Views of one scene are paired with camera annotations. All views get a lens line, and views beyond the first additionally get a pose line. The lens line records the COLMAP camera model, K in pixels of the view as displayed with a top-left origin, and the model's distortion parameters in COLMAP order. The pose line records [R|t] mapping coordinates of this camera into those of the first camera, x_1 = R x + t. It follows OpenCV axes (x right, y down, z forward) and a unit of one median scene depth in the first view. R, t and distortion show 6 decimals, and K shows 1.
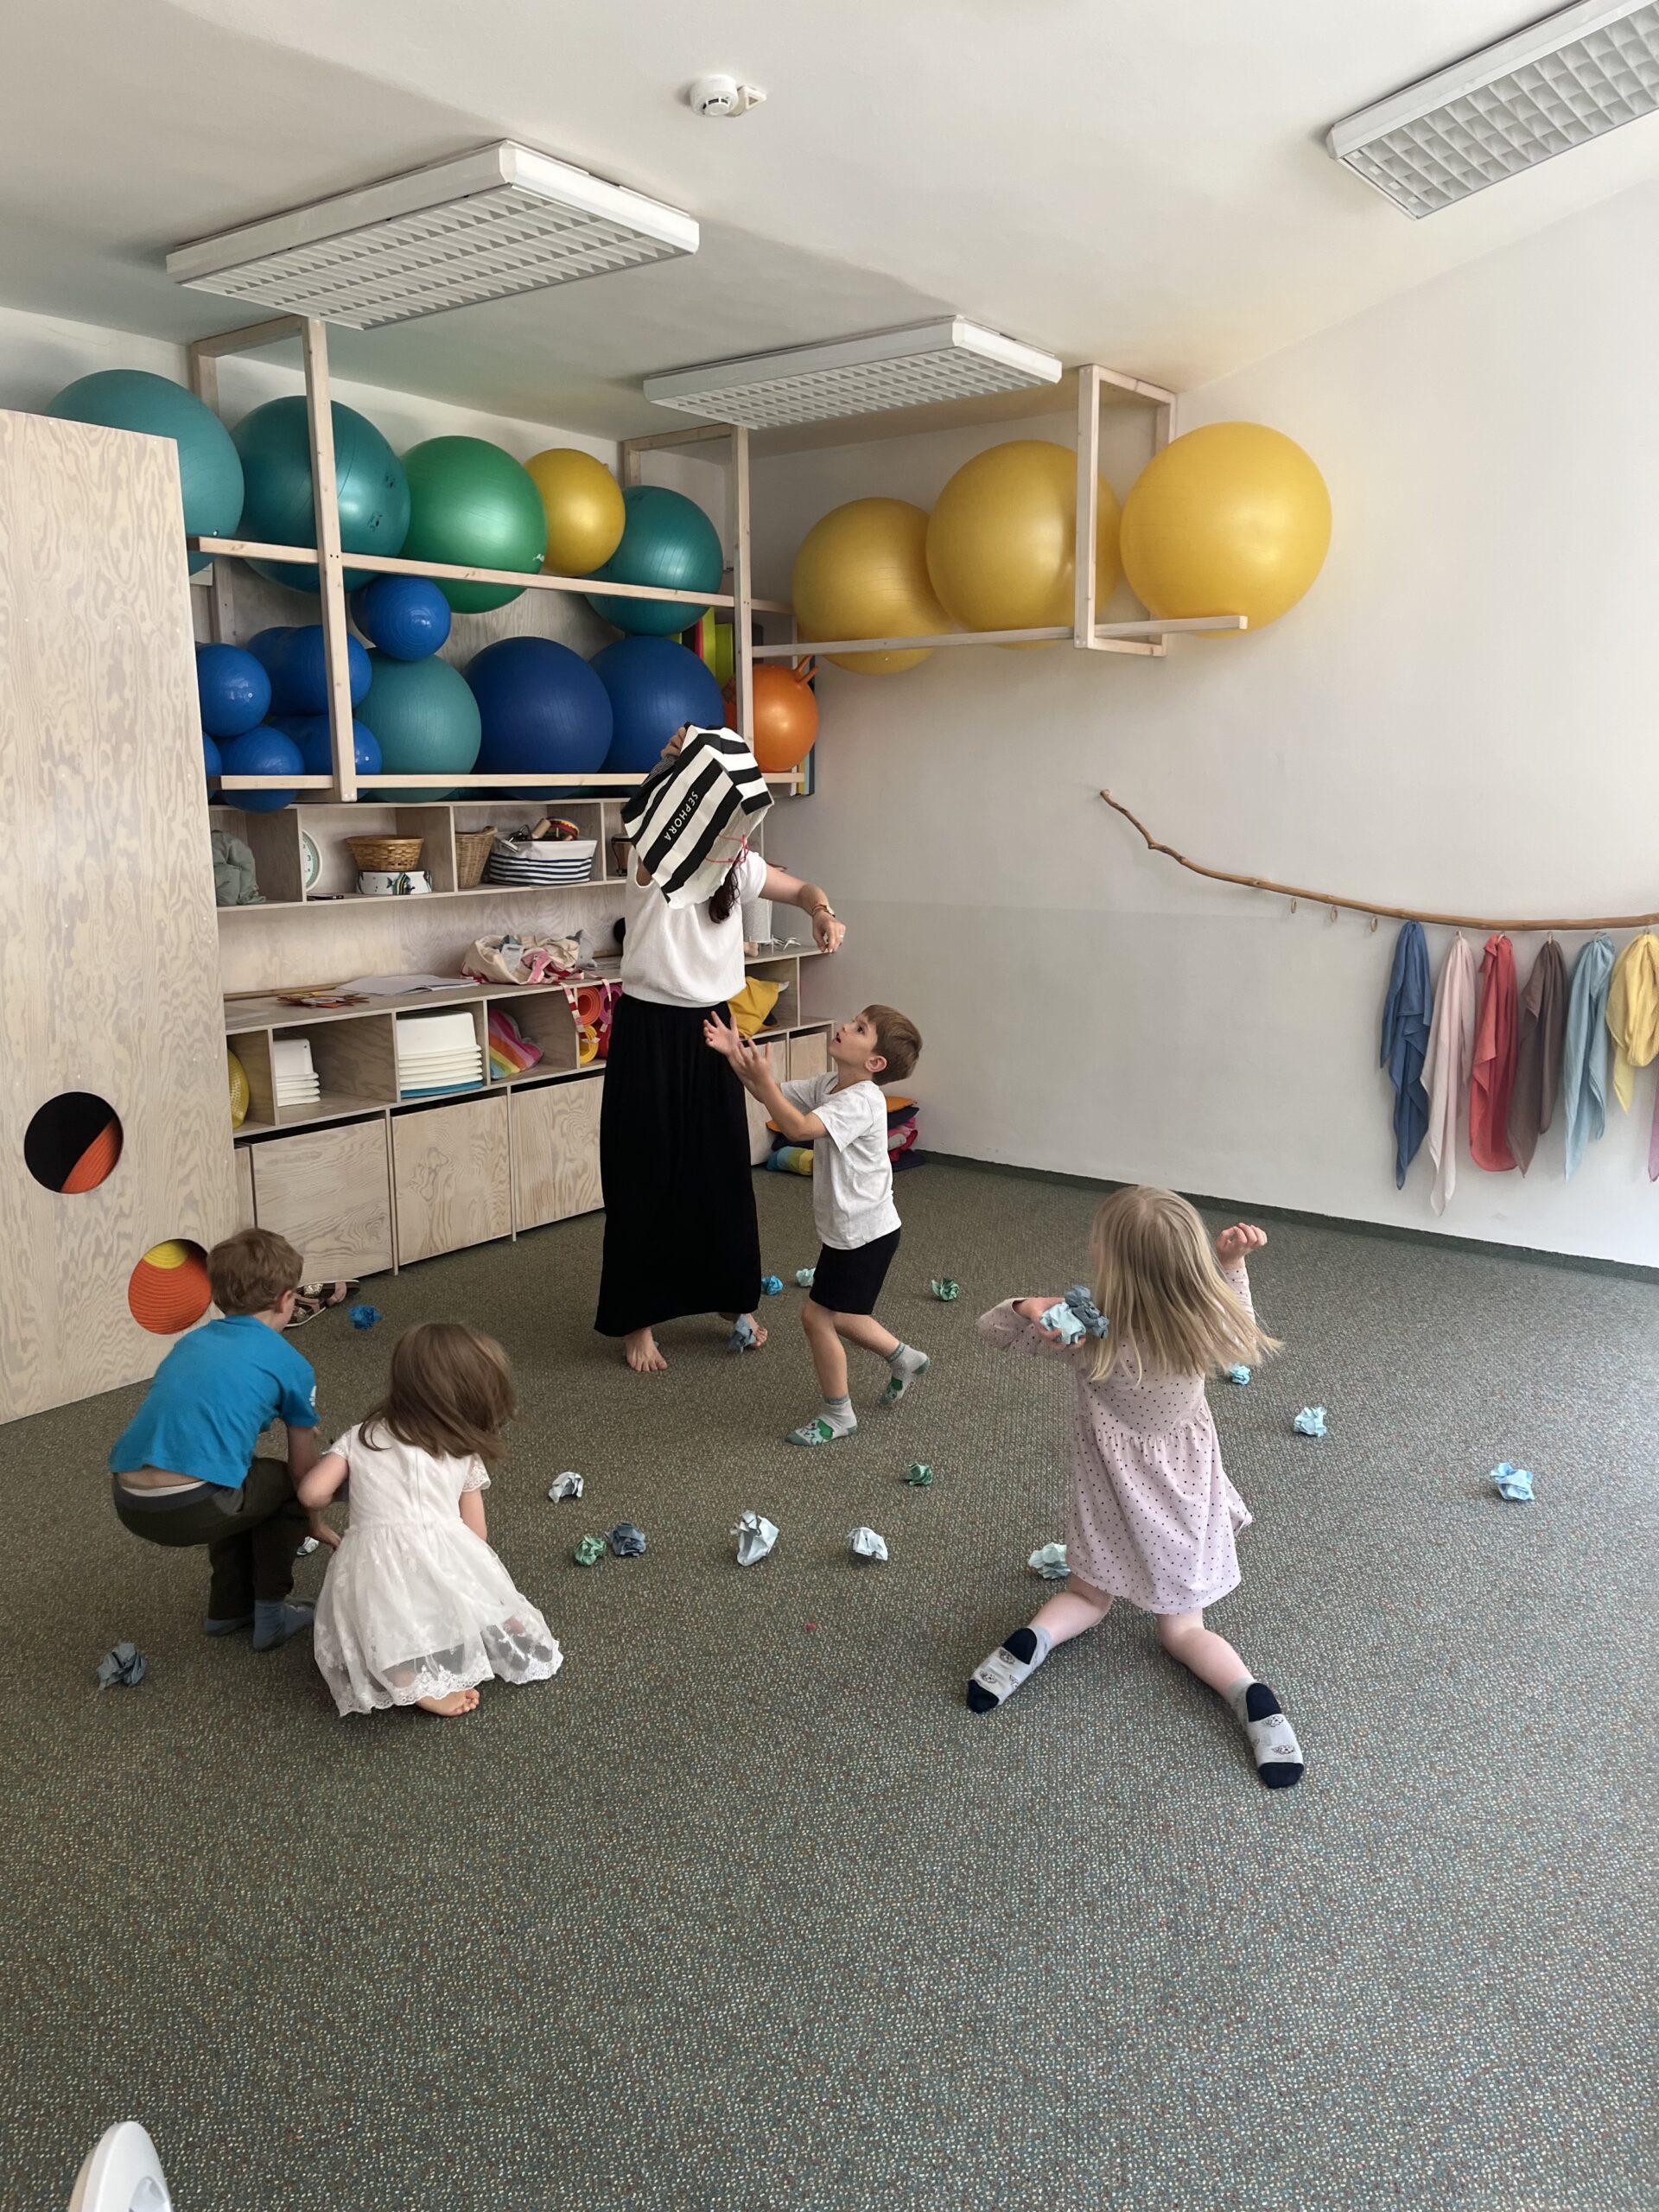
lens RADIAL K [[1676.9, 0, 829.5], [0, 1676.9, 1106.0], [0, 0, 1]] dist [0.008370, 0.052382]
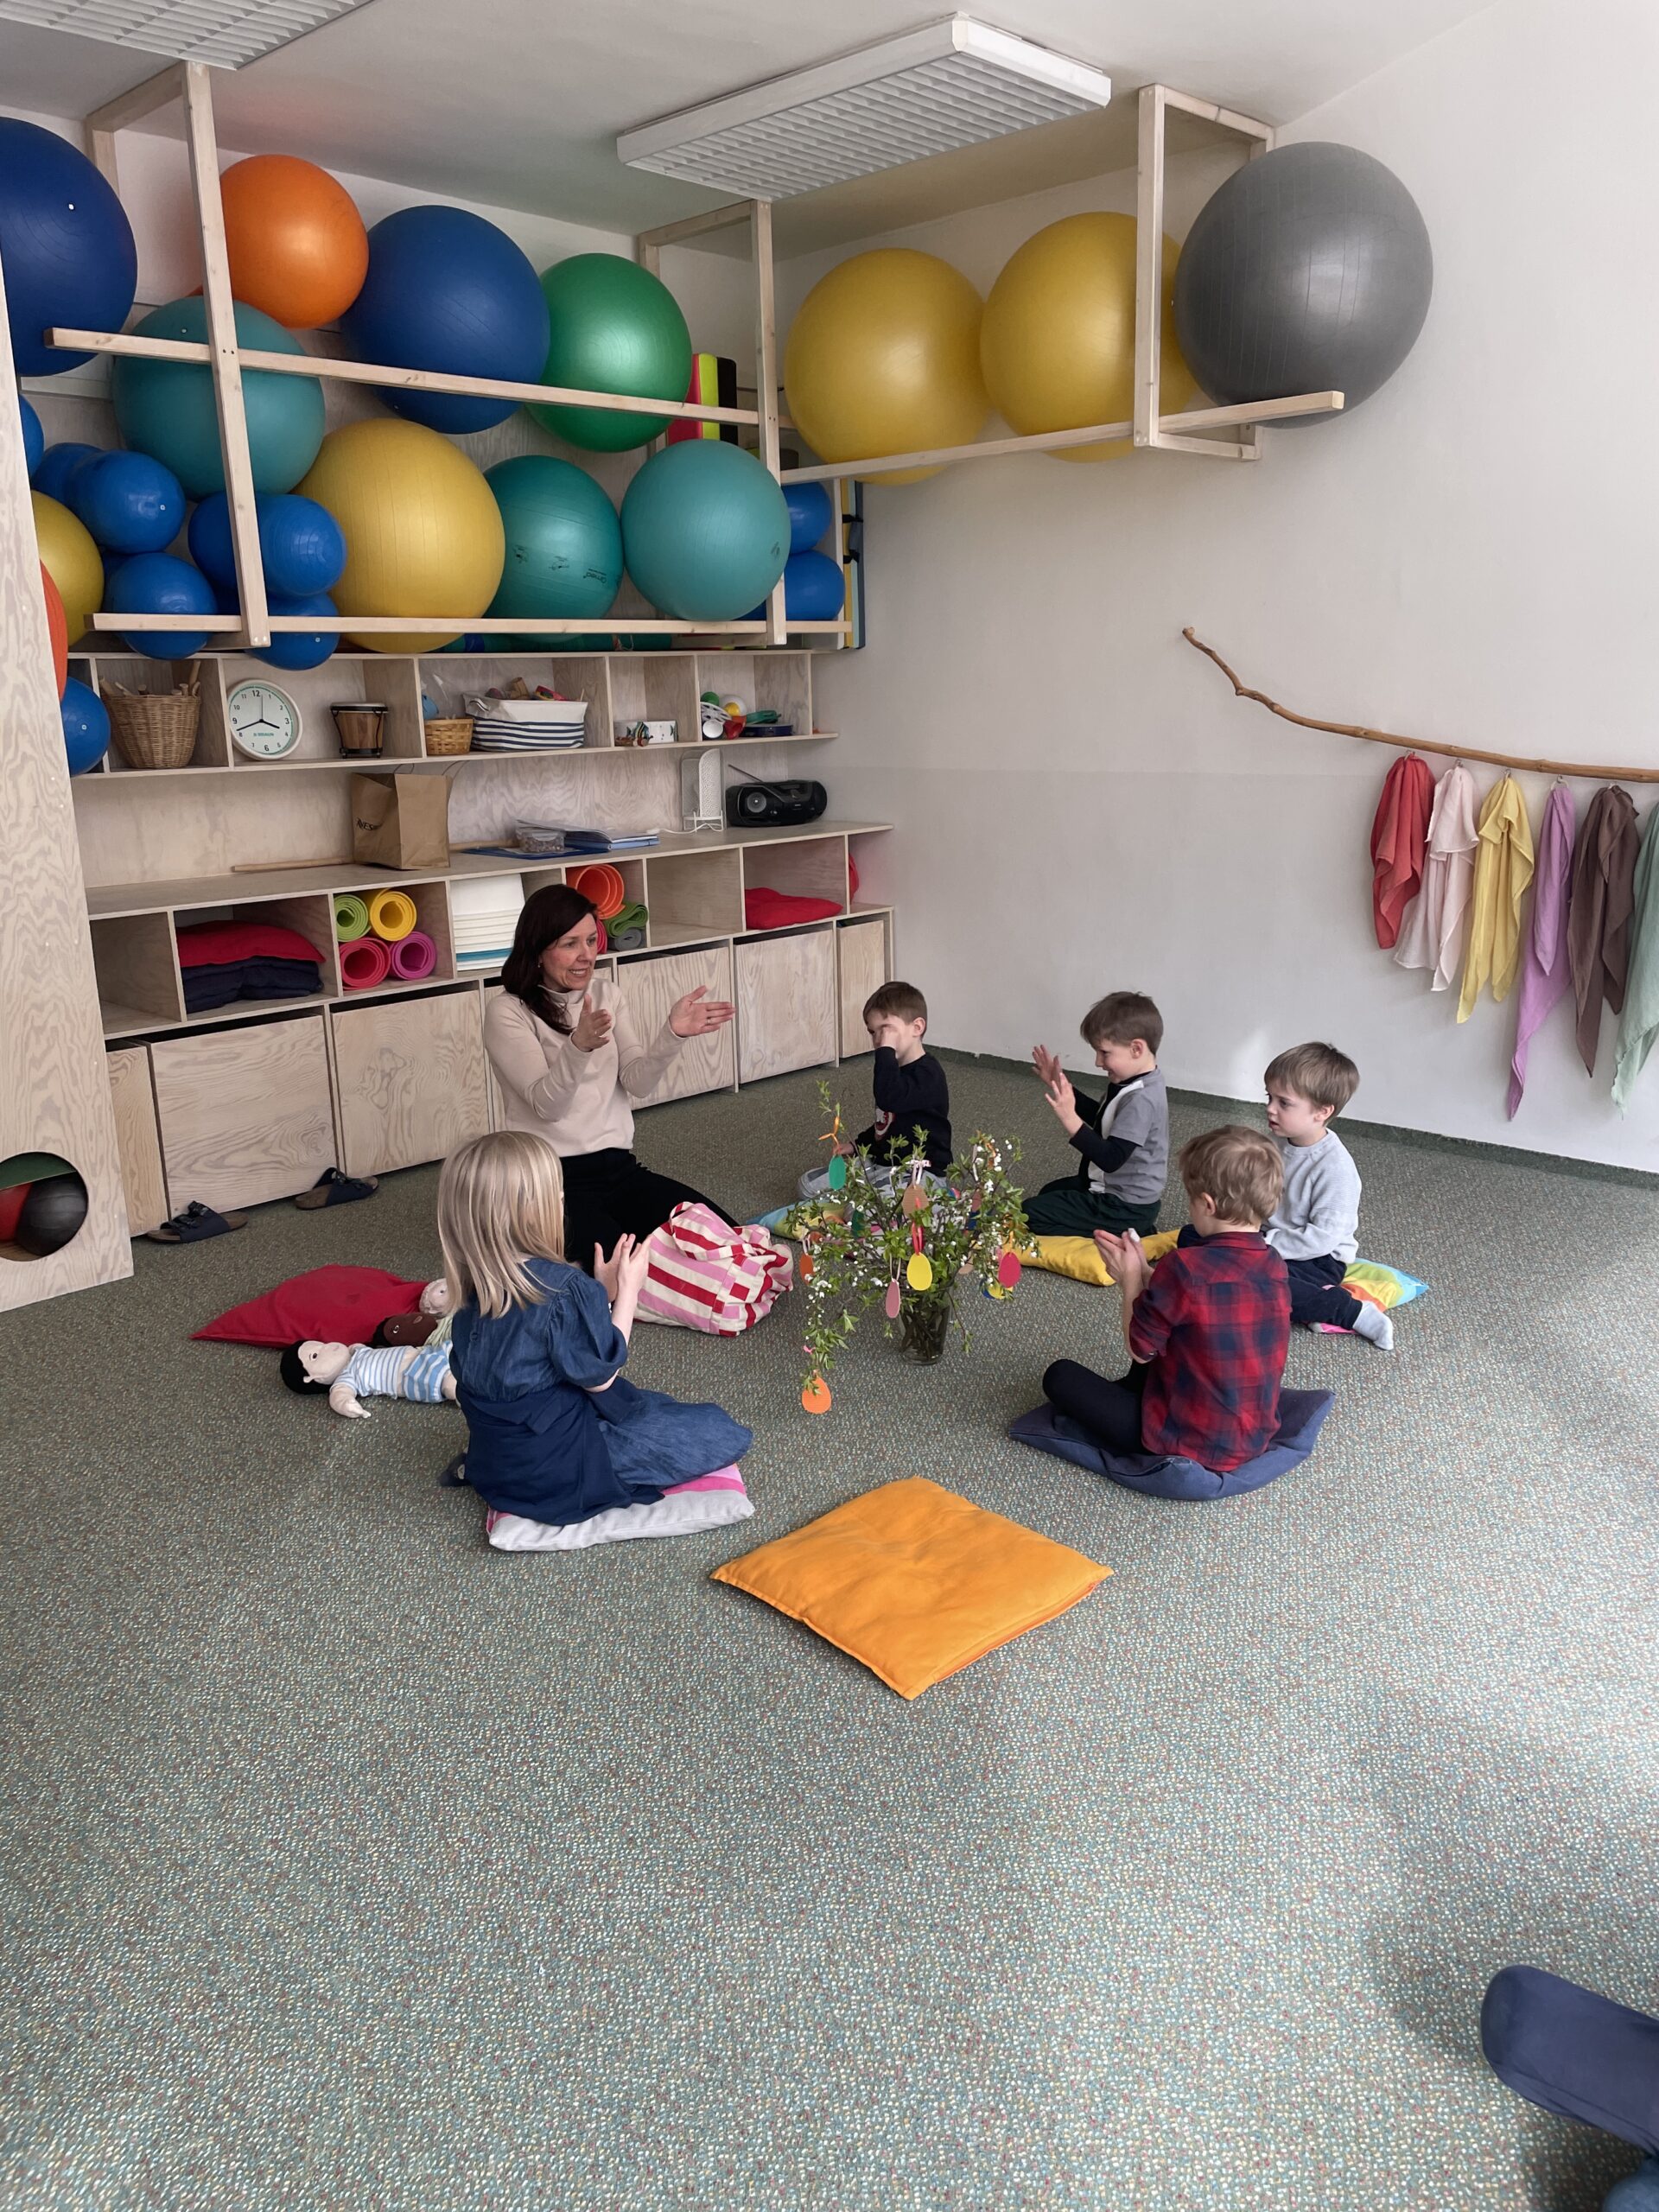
lens RADIAL K [[1687.9, 0, 834.4], [0, 1687.9, 1073.6], [0, 0, 1]] dist [0.093385, -0.110064]
pose [[0.993342, 0.006572, -0.115017, 0.114816], [-0.002134, 0.999250, 0.038669, 0.003434], [0.115185, -0.038166, 0.992611, 0.162482]]
